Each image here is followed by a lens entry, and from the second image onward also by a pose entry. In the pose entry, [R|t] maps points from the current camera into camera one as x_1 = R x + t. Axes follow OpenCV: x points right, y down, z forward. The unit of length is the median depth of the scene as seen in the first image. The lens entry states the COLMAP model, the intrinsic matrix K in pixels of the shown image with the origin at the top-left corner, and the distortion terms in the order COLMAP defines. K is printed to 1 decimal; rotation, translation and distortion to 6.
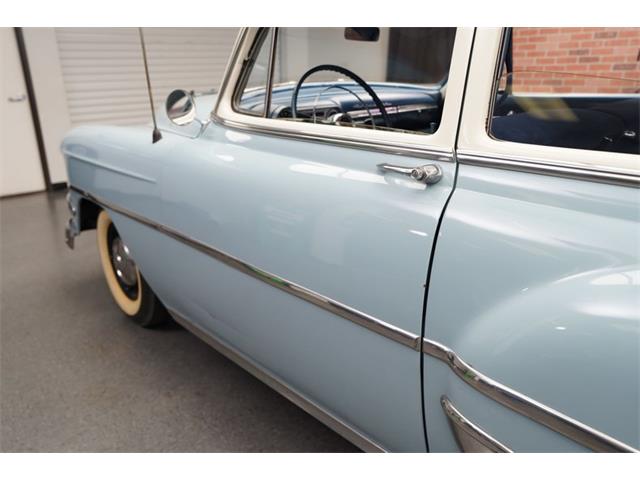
lens RADIAL K [[519.4, 0, 320.0], [0, 519.4, 240.0], [0, 0, 1]] dist [0.013672, 0.011948]
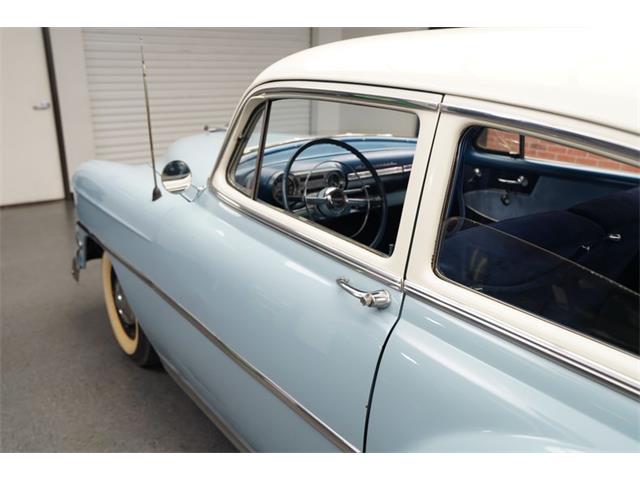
lens RADIAL K [[556.2, 0, 320.0], [0, 556.2, 240.0], [0, 0, 1]] dist [0.029856, 0.015771]
pose [[0.996054, 0.061189, -0.064281, 0.075352], [-0.061407, 0.998112, -0.001411, -0.115749], [0.064073, 0.005353, 0.997931, -0.068700]]
